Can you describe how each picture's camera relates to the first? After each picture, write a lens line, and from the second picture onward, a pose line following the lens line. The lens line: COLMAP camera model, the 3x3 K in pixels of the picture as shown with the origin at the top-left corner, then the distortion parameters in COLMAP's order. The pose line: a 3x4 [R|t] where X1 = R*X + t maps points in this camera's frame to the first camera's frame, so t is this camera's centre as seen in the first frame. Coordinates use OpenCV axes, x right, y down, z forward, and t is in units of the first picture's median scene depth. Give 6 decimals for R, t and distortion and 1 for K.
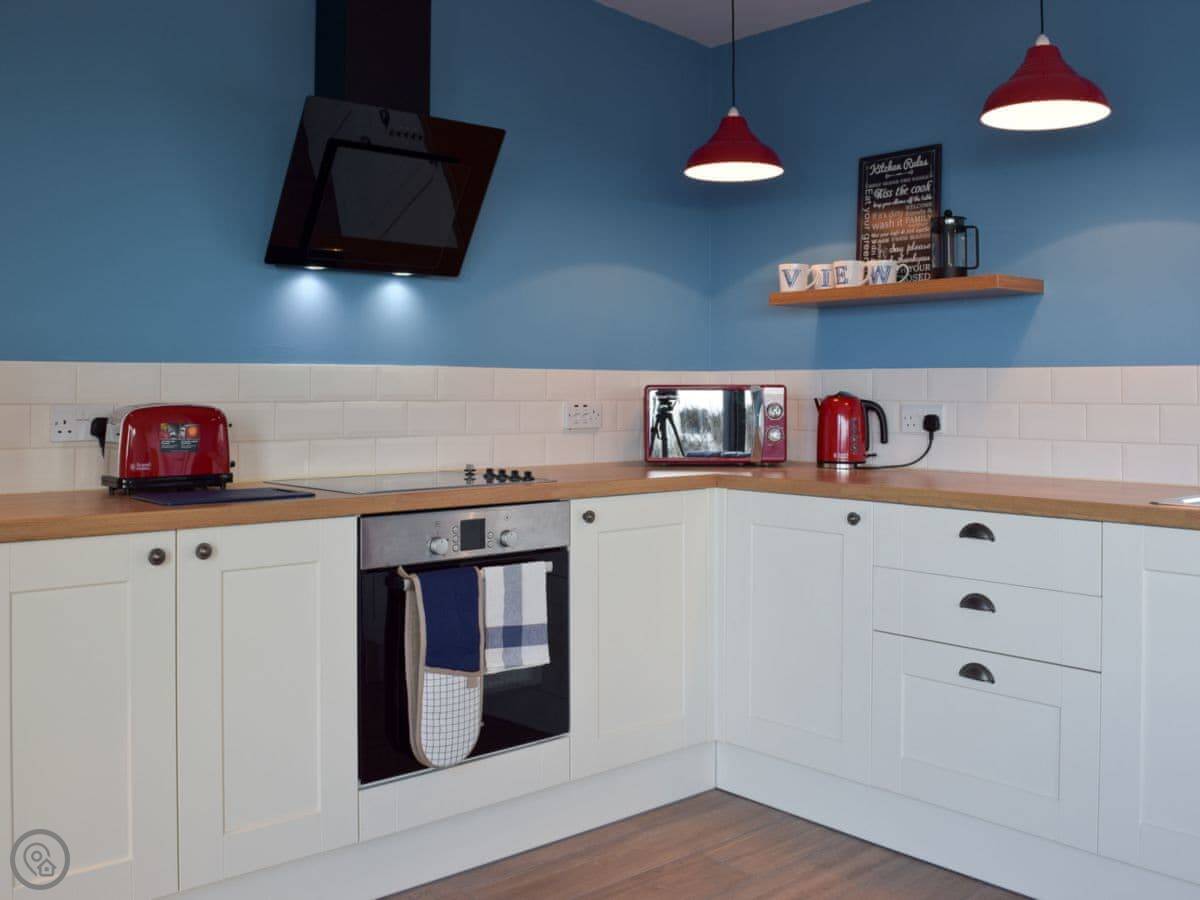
lens RADIAL K [[1144.0, 0, 642.1], [0, 1144.0, 404.0], [0, 0, 1]] dist [-0.052316, 0.000139]
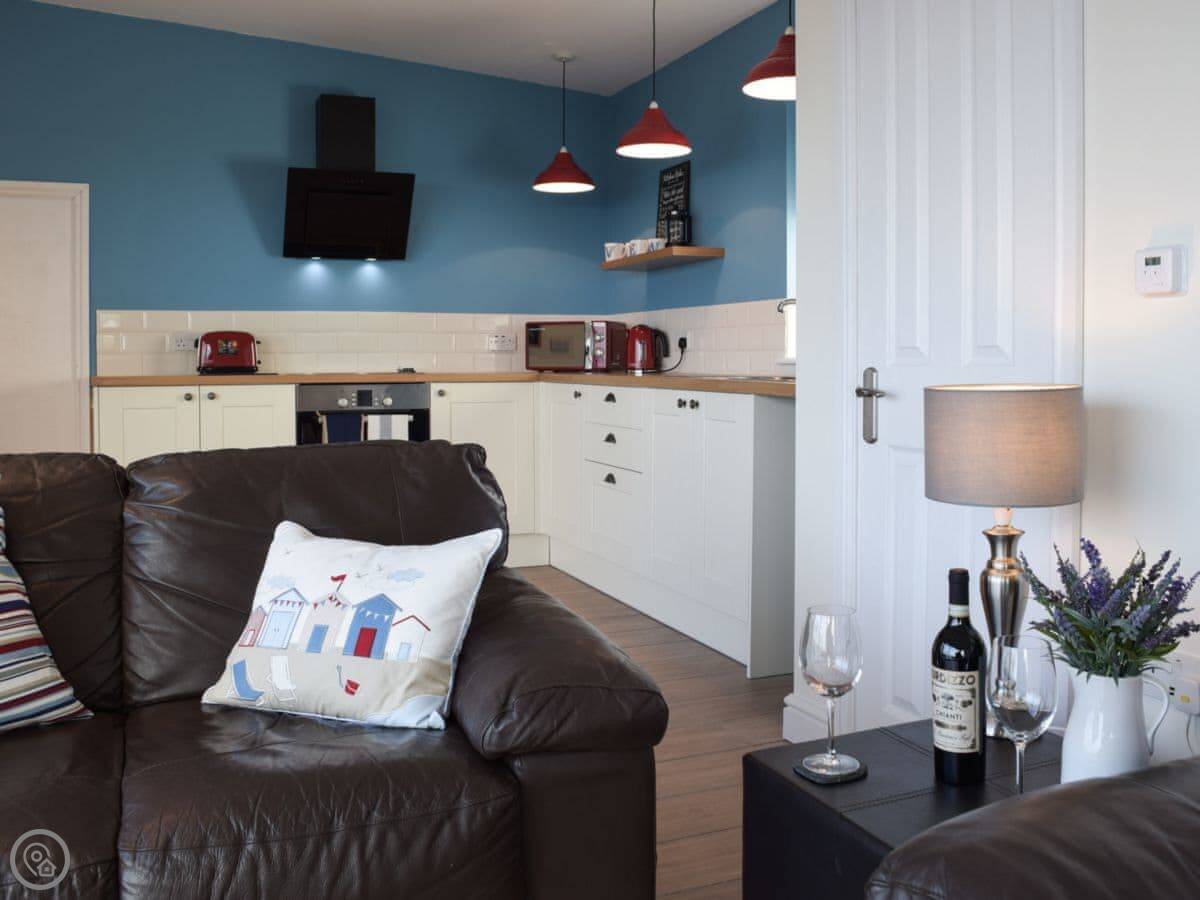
lens RADIAL K [[1082.3, 0, 600.0], [0, 1082.3, 450.0], [0, 0, 1]] dist [-0.062147, 0.010272]
pose [[0.942932, 0.023684, -0.332143, 0.693789], [0.000649, 0.997335, 0.072958, 0.059312], [0.332986, -0.069010, 0.940403, -0.473164]]
